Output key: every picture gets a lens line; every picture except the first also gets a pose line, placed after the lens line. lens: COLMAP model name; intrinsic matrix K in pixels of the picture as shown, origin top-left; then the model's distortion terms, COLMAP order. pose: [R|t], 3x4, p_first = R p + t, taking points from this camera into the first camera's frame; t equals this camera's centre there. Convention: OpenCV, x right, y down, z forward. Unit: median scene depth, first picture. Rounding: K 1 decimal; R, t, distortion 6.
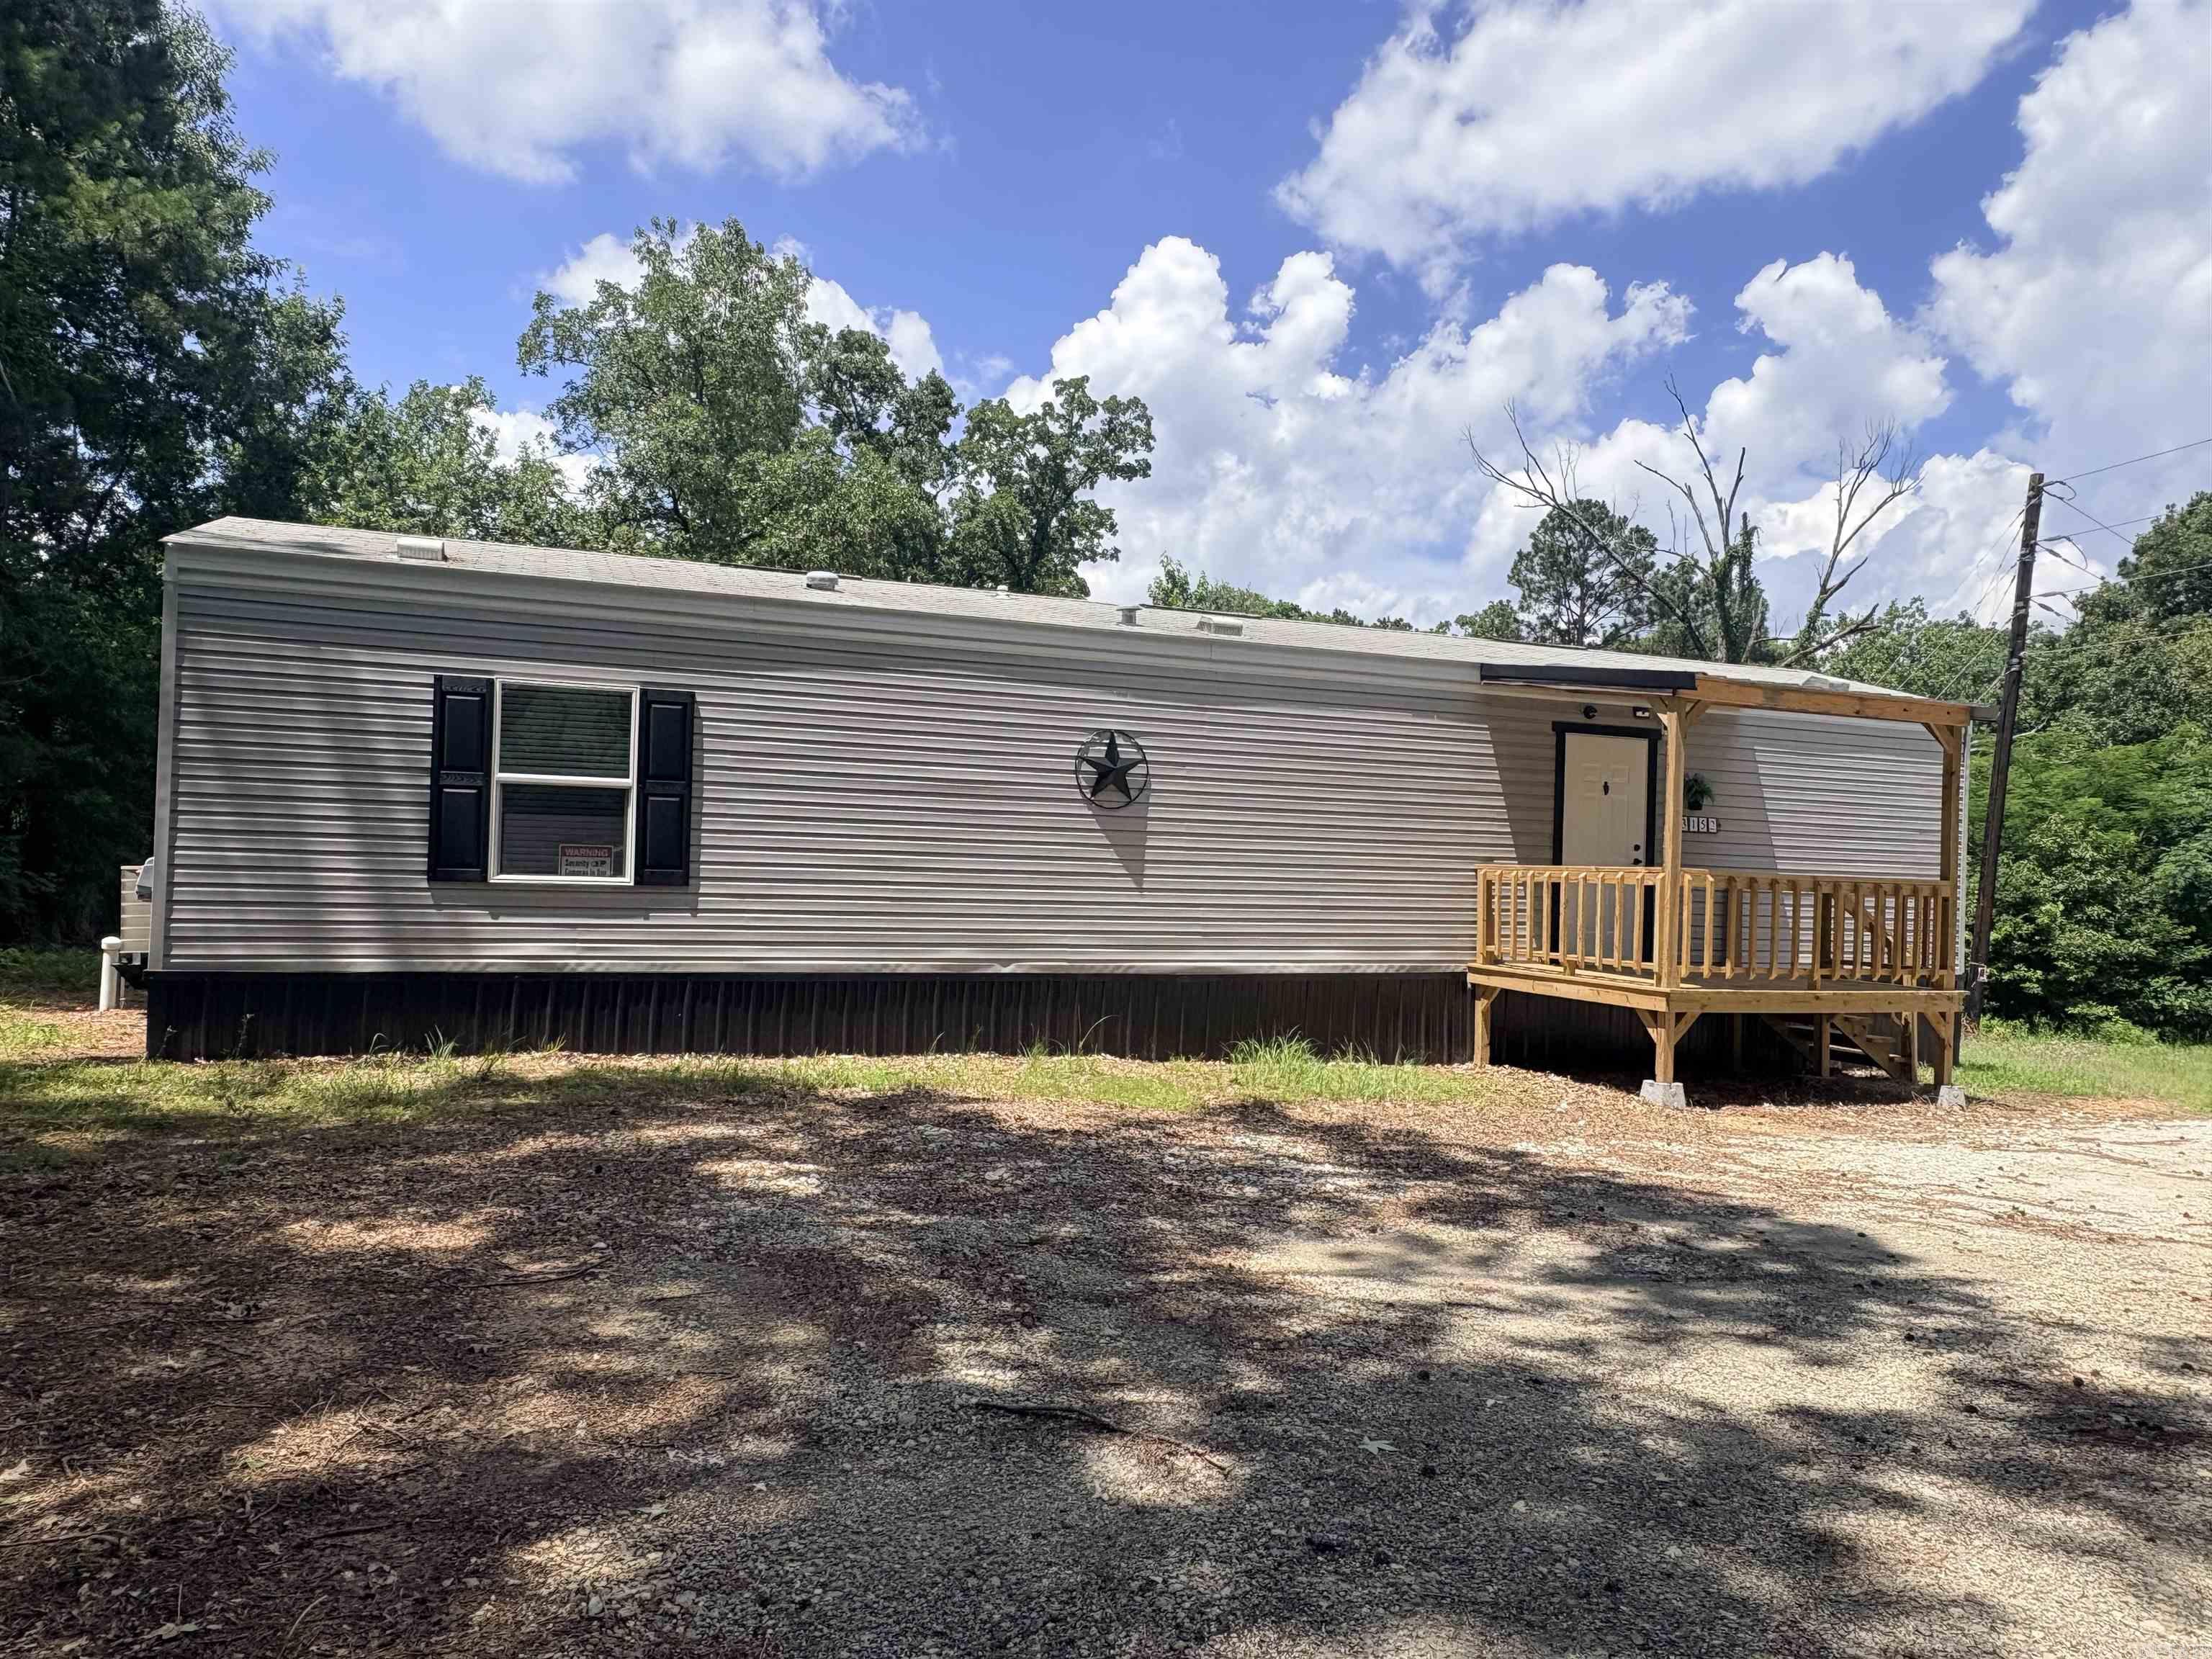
lens RADIAL K [[1433.9, 0, 1100.3], [0, 1433.9, 837.7], [0, 0, 1]] dist [-0.008683, 0.003406]
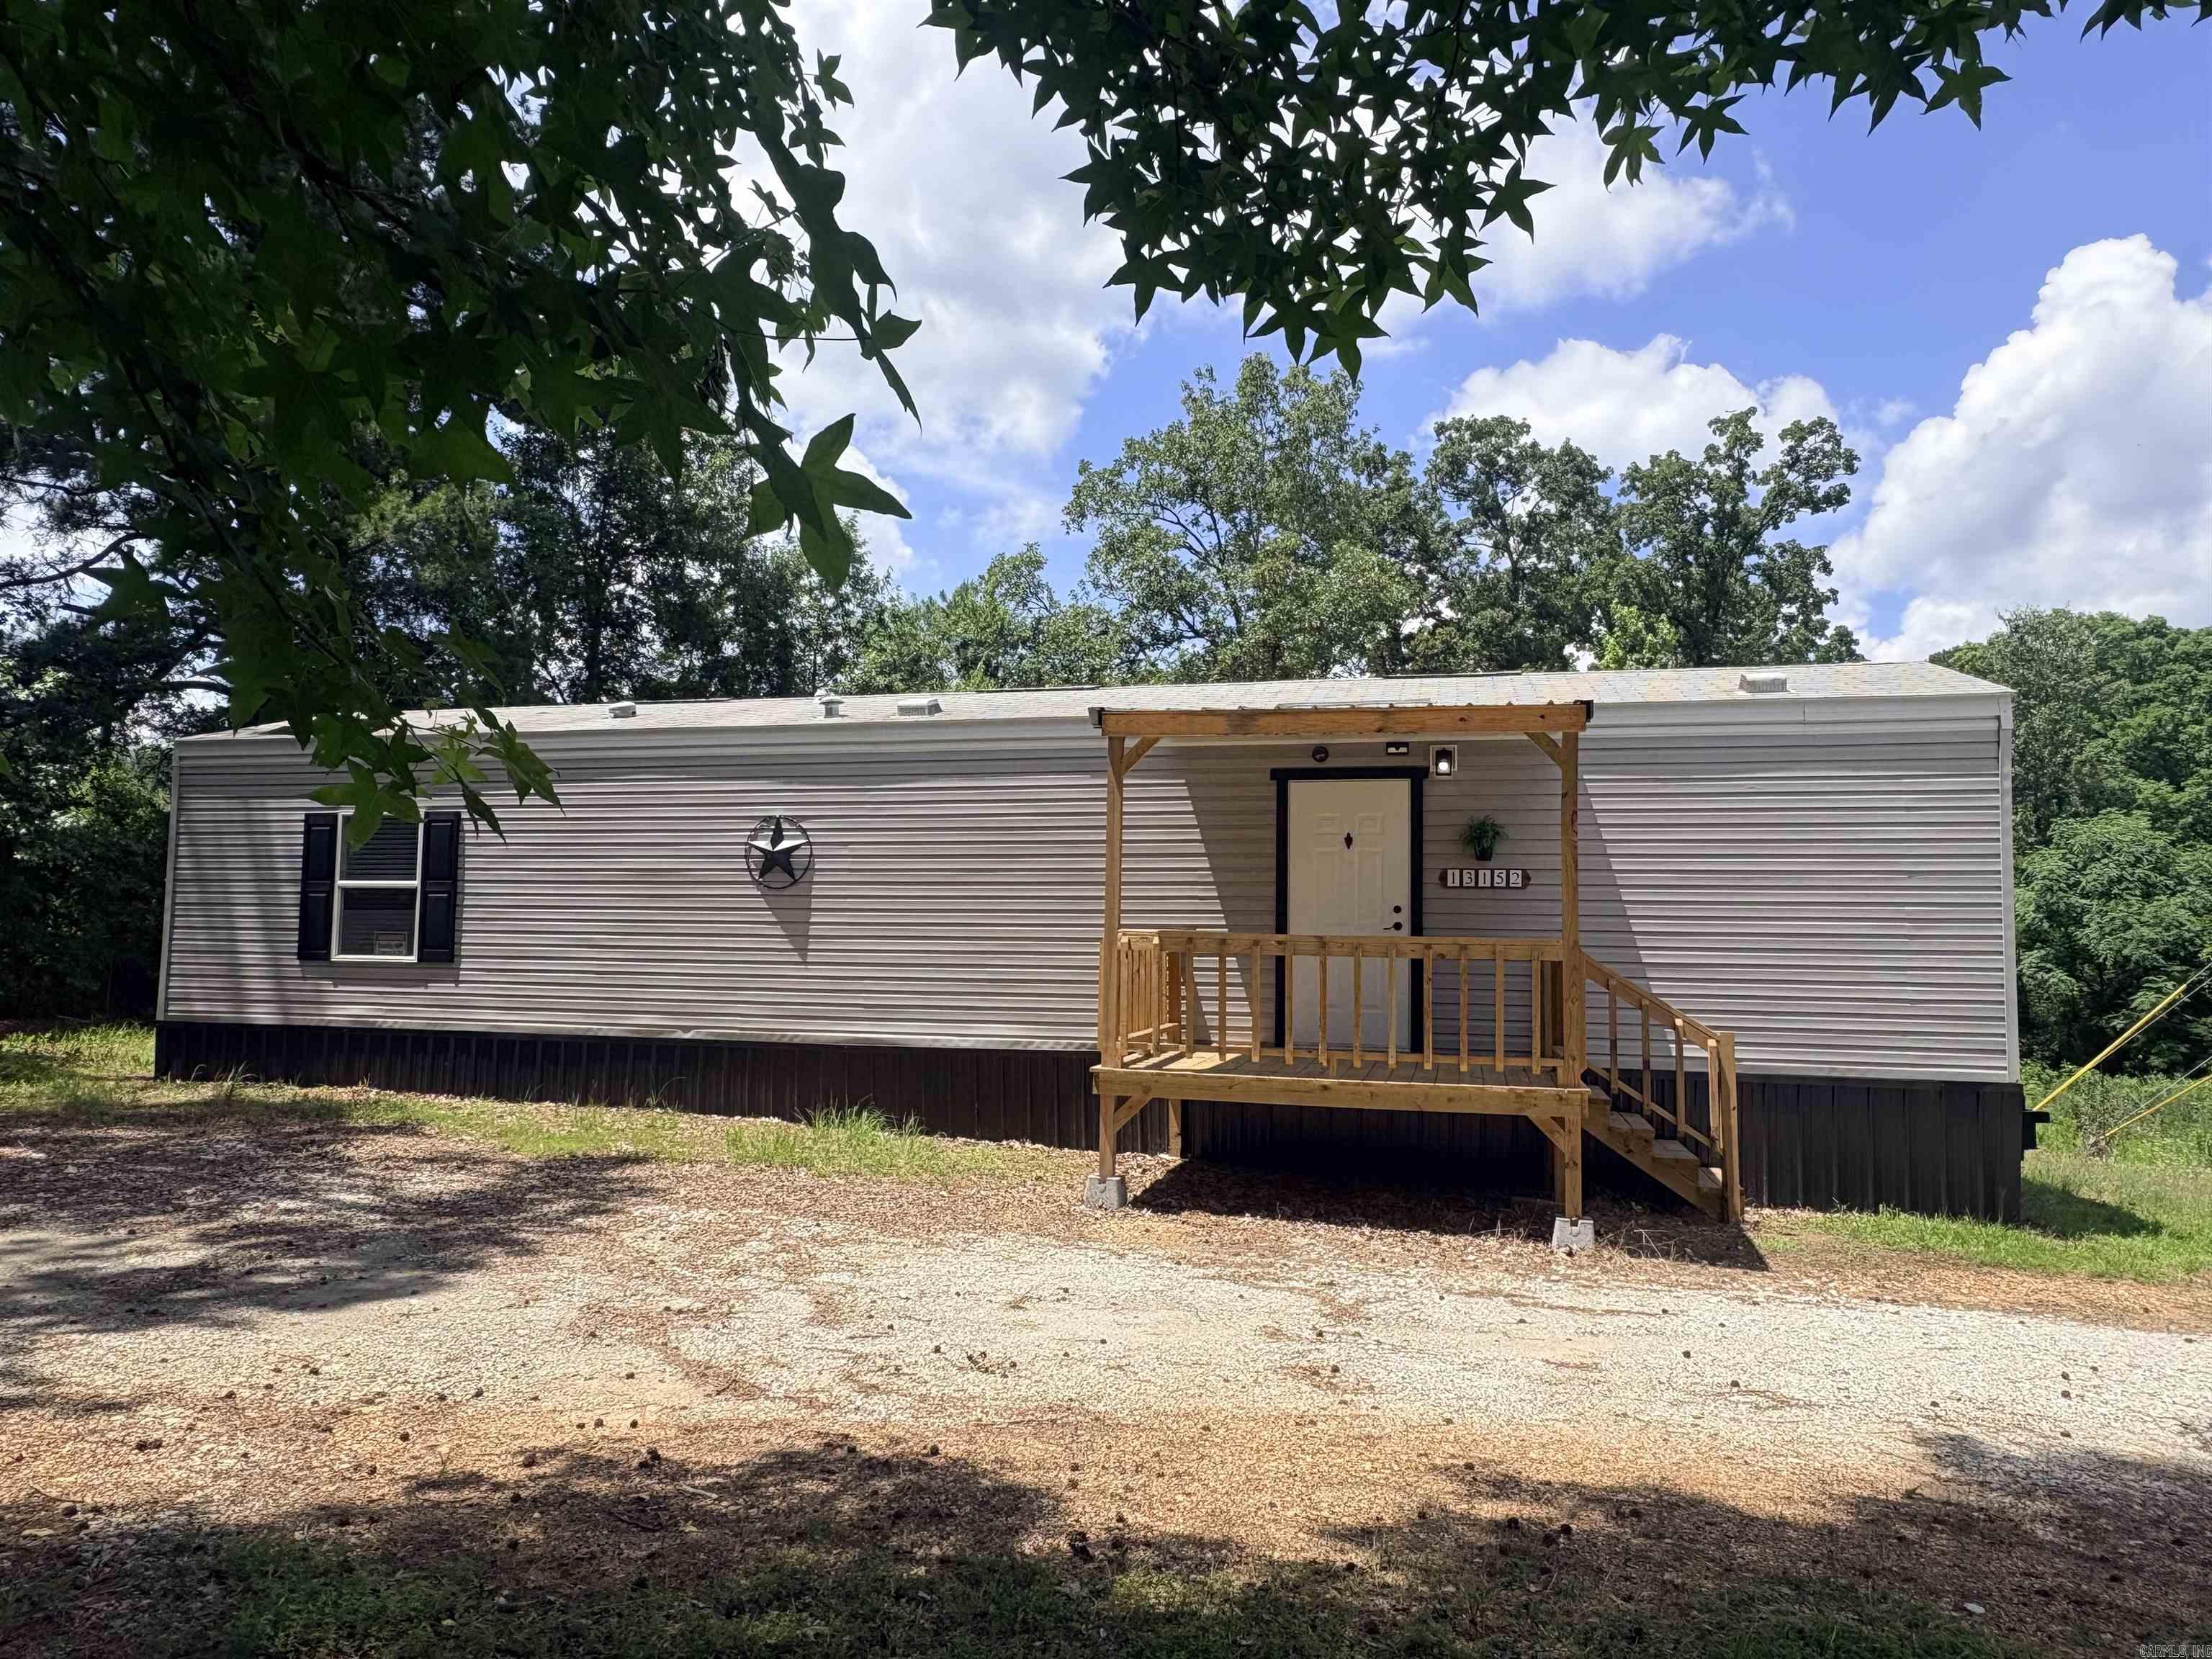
lens RADIAL K [[1433.9, 0, 1096.2], [0, 1433.9, 843.6], [0, 0, 1]] dist [-0.008683, 0.003406]
pose [[0.818096, -0.058631, -0.572085, 0.720805], [0.021341, 0.997199, -0.071681, 0.024888], [0.574685, 0.046434, 0.817056, 0.220419]]
